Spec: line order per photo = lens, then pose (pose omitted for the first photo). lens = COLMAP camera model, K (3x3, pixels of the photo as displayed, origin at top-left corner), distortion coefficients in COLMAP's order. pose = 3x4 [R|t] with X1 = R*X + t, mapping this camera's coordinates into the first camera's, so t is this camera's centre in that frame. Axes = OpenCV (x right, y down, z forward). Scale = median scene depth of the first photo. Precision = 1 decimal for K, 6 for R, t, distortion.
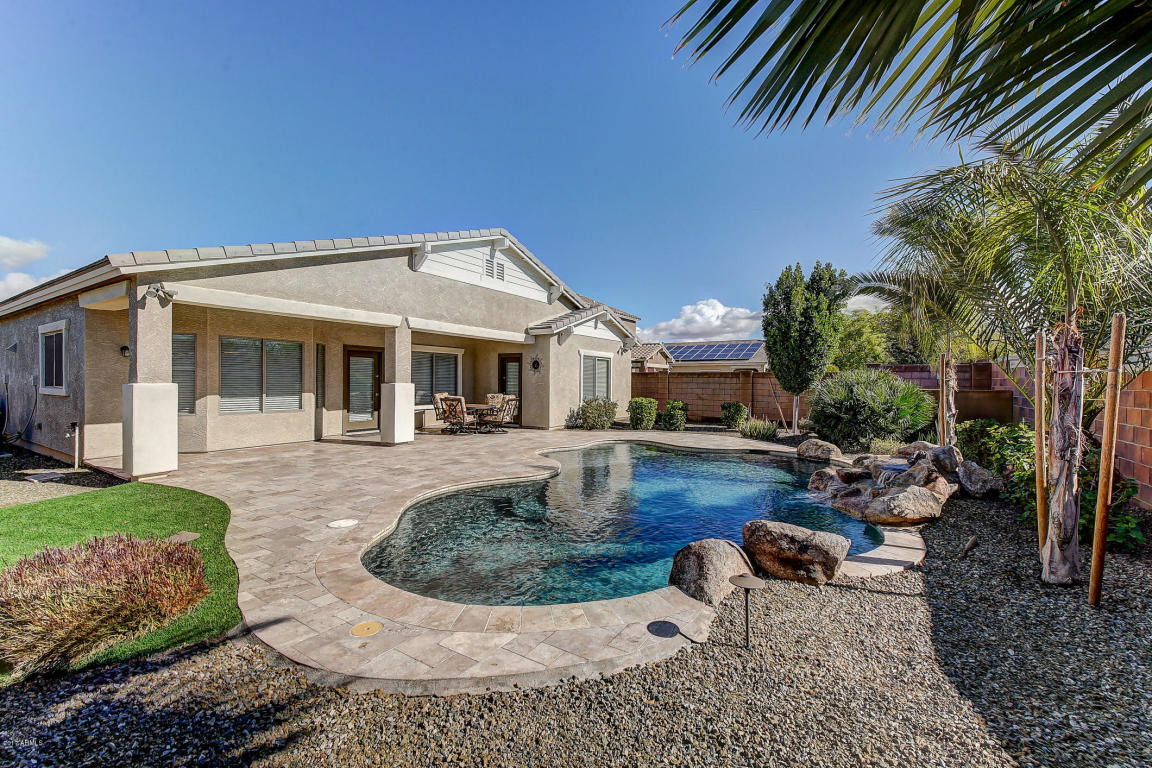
lens RADIAL K [[457.1, 0, 570.5], [0, 457.1, 378.8], [0, 0, 1]] dist [-0.014207, -0.000147]
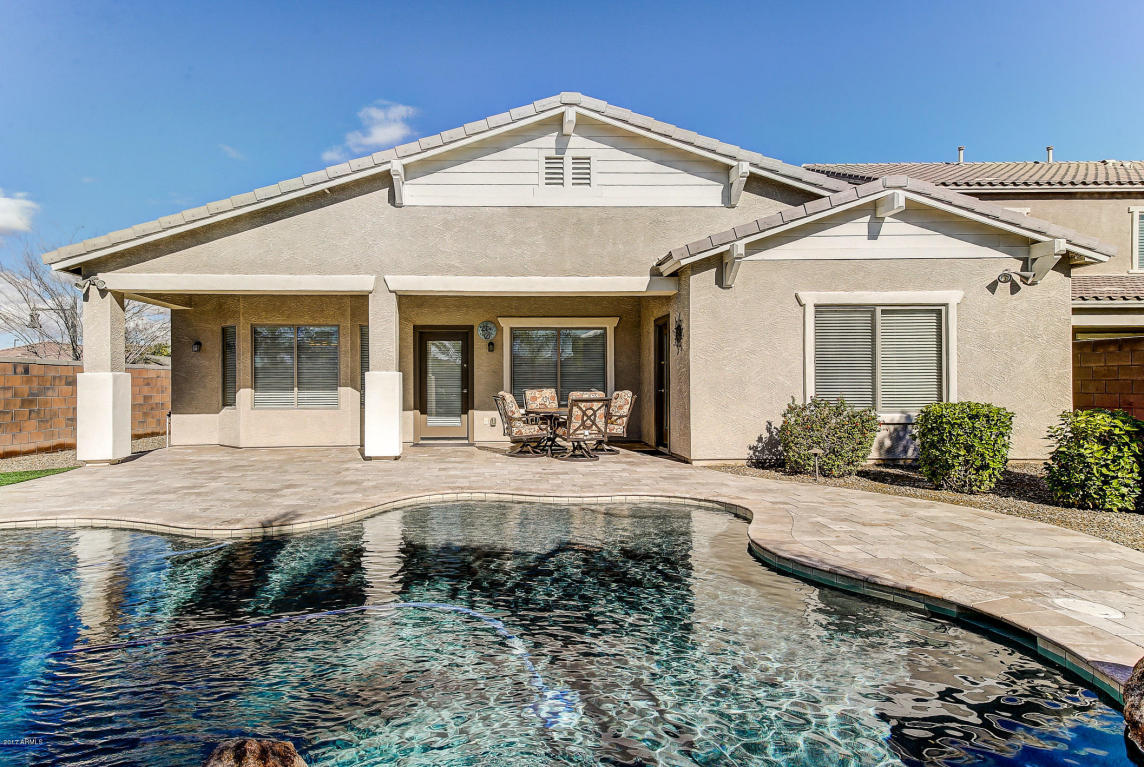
lens RADIAL K [[598.8, 0, 560.3], [0, 598.8, 378.9], [0, 0, 1]] dist [0.025228, -0.001236]
pose [[0.565567, -0.021022, -0.824434, 0.436412], [0.012672, 0.999779, -0.016800, 0.032080], [0.824605, -0.000946, 0.565708, 0.567891]]
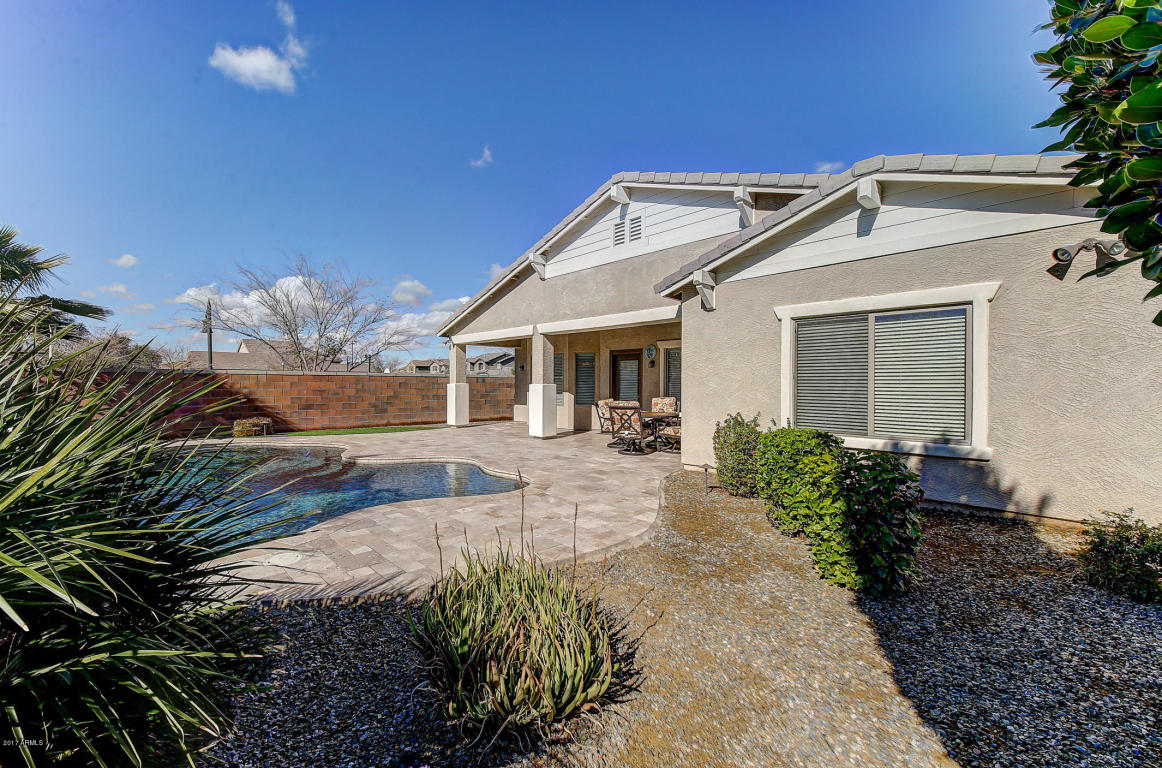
lens RADIAL K [[461.0, 0, 576.5], [0, 461.0, 394.9], [0, 0, 1]] dist [-0.014207, -0.000147]
pose [[-0.222619, 0.013058, -0.974818, 0.579892], [-0.001587, 0.999904, 0.013756, 0.016295], [0.974904, 0.004609, -0.222577, 1.082729]]
